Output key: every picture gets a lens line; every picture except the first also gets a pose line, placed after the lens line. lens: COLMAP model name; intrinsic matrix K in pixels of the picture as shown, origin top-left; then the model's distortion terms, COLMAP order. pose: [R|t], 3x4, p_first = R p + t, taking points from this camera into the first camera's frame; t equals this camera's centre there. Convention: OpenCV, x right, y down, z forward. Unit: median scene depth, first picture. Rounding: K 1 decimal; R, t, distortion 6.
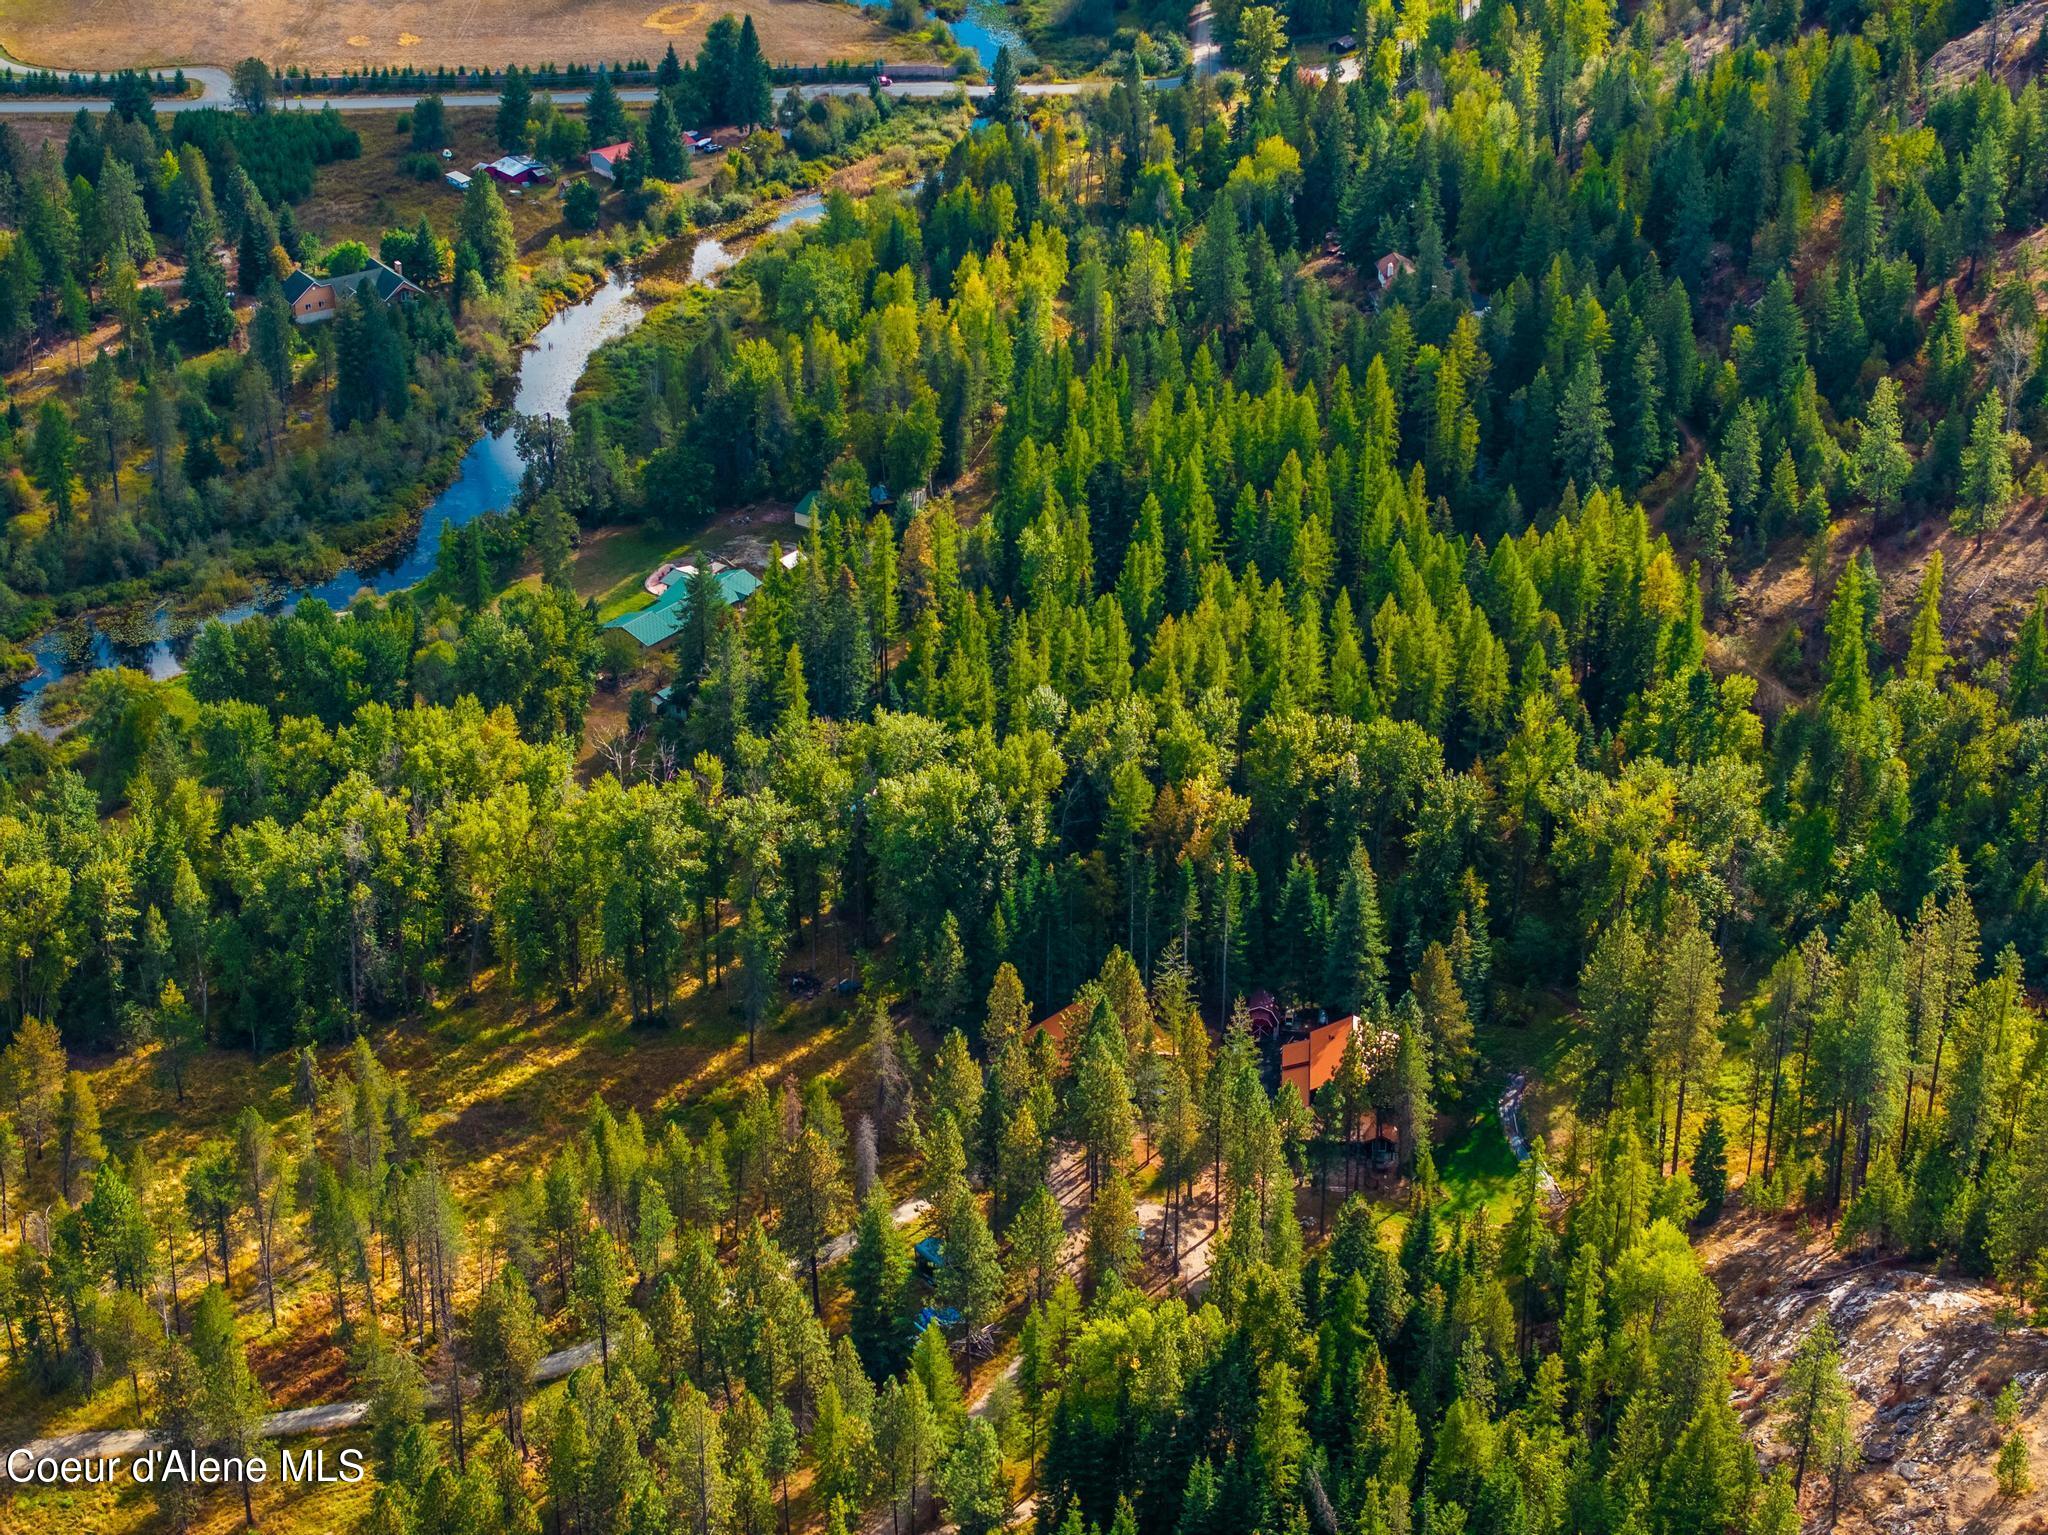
lens RADIAL K [[4109.5, 0, 1024.0], [0, 4109.5, 767.5], [0, 0, 1]] dist [-0.172562, 1.222975]
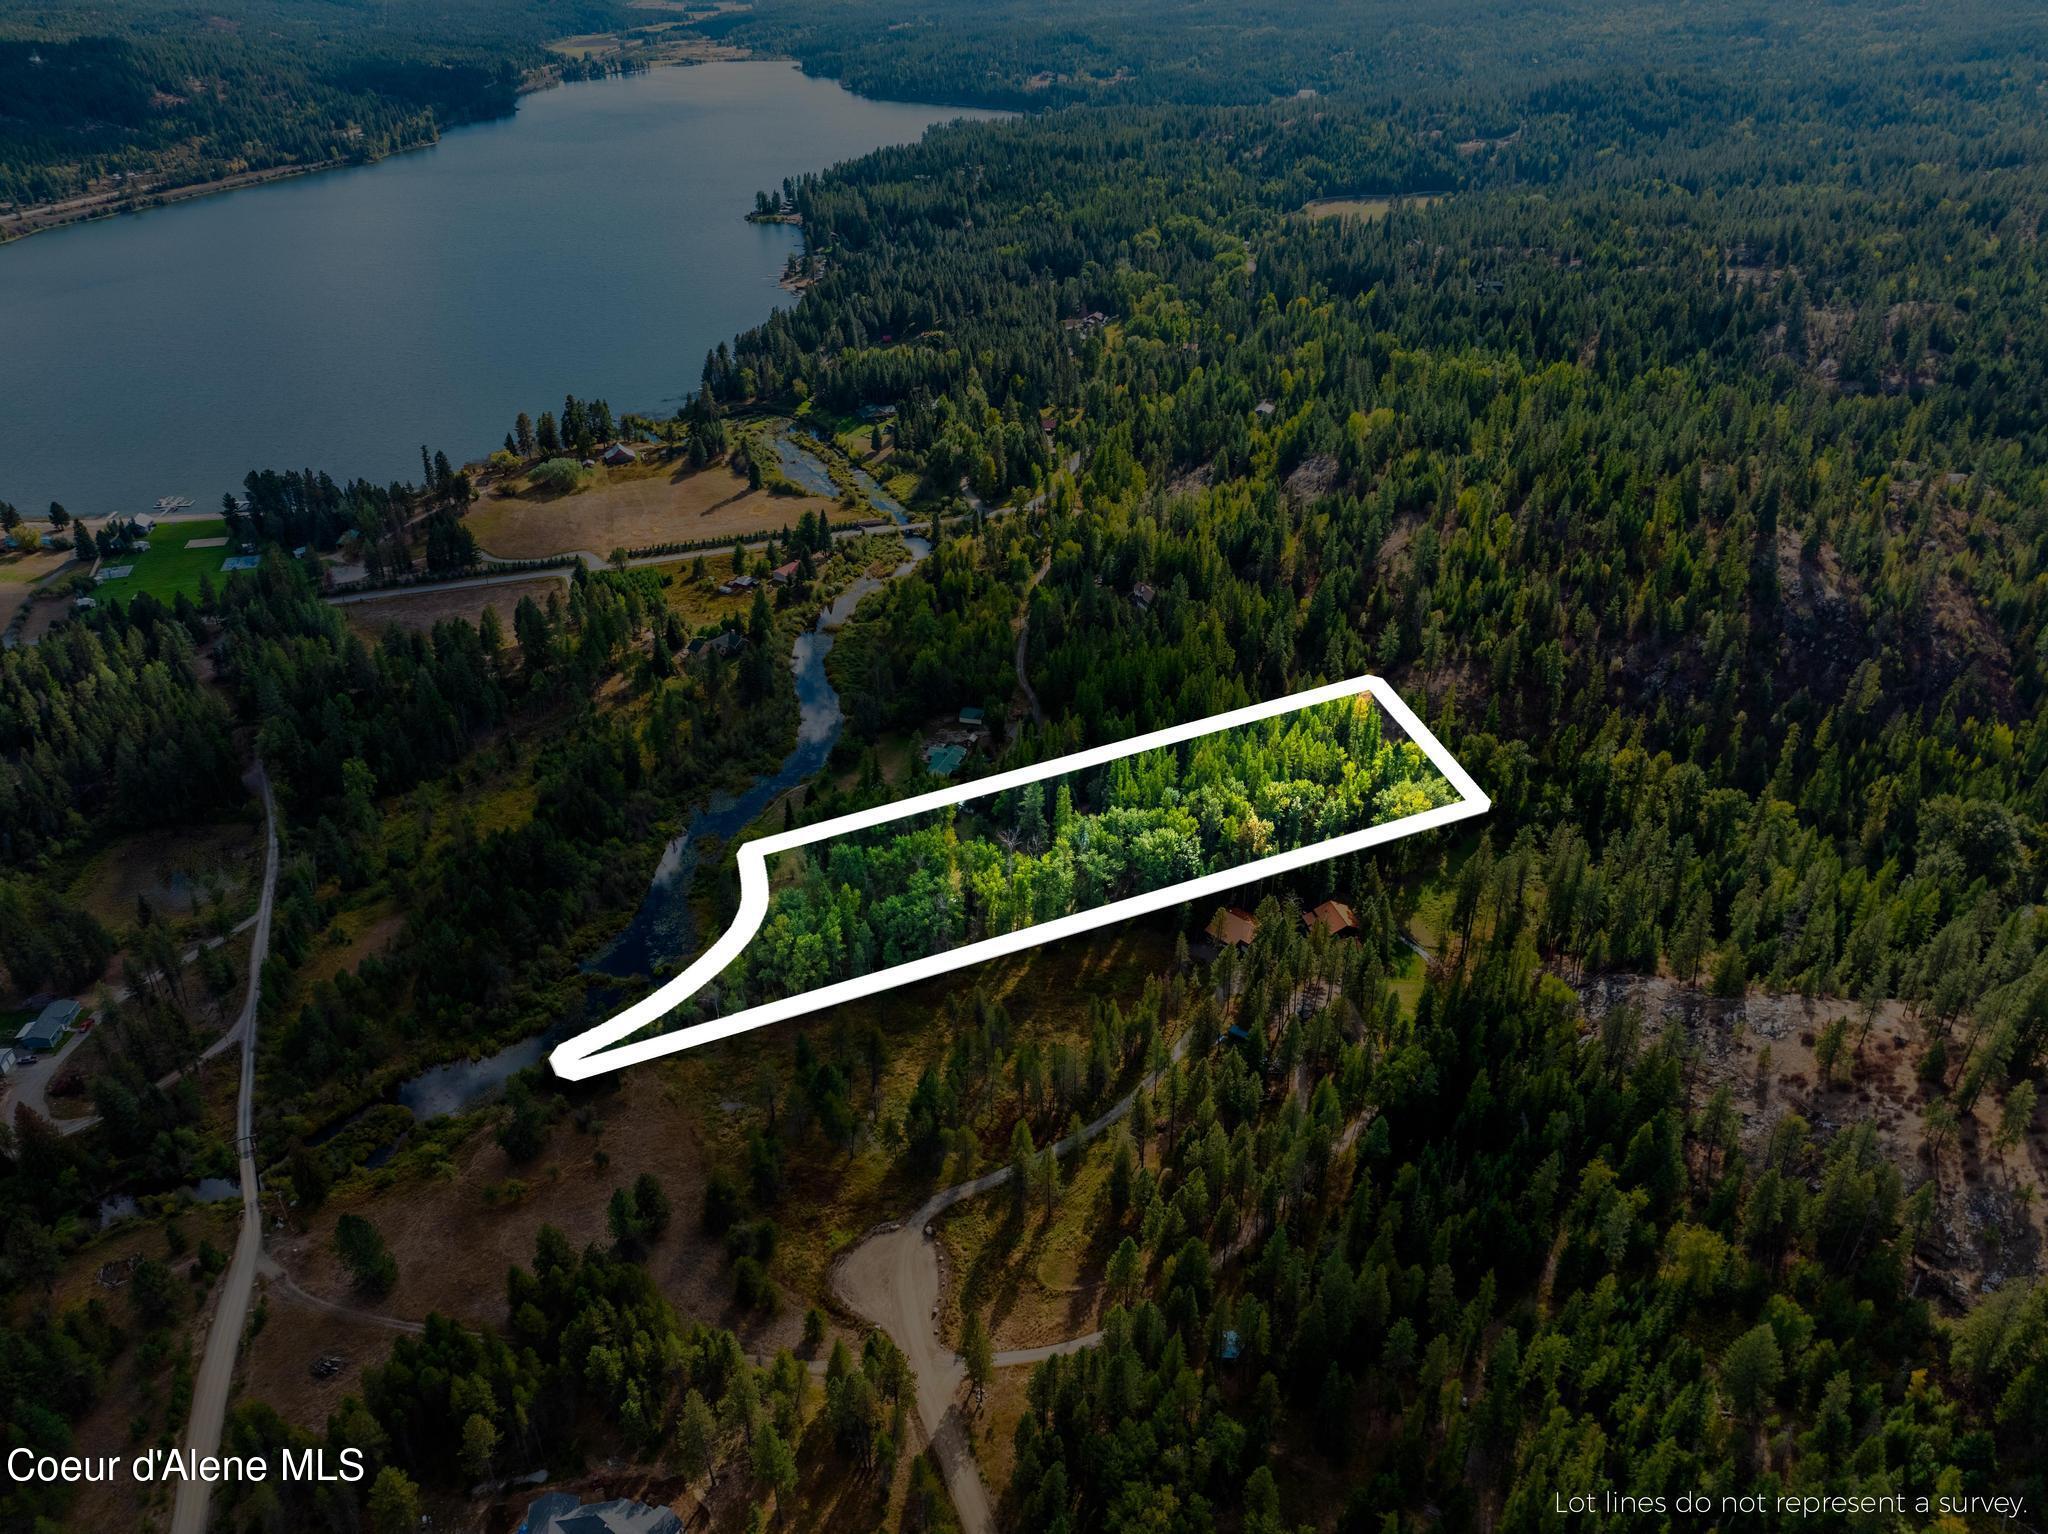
lens RADIAL K [[1457.1, 0, 1024.0], [0, 1457.1, 767.0], [0, 0, 1]] dist [-0.060790, 0.037966]
pose [[0.955821, -0.146567, 0.254803, -0.203391], [0.136501, 0.989007, 0.056850, -0.063253], [-0.260334, -0.019557, 0.965320, 0.112071]]
